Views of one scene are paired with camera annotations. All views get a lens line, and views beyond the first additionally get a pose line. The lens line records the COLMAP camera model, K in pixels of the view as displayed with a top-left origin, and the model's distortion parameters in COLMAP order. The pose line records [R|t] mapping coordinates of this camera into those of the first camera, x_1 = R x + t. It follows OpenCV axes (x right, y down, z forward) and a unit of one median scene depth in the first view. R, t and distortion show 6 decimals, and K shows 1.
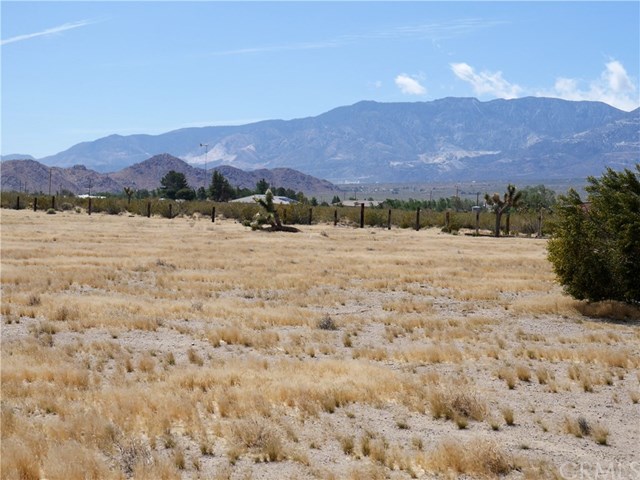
lens RADIAL K [[1433.6, 0, 318.0], [0, 1433.6, 245.8], [0, 0, 1]] dist [0.072478, 0.000000]
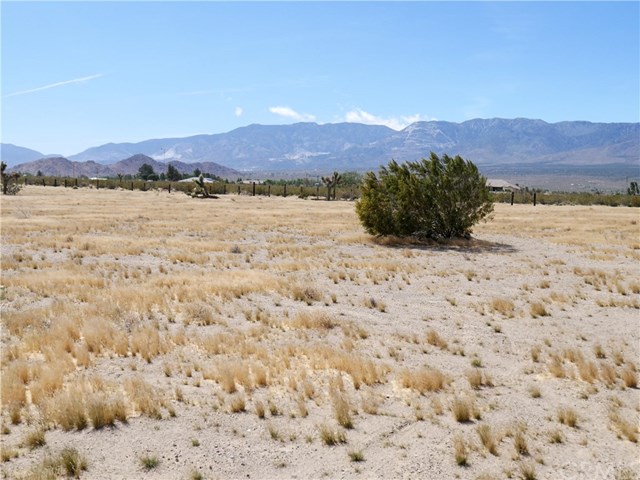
lens RADIAL K [[877.8, 0, 316.5], [0, 877.8, 236.7], [0, 0, 1]] dist [0.128738, 0.000000]
pose [[0.994419, -0.011432, 0.104878, -0.008346], [0.006842, 0.999007, 0.044022, -0.010627], [-0.105278, -0.043059, 0.993510, -0.116349]]
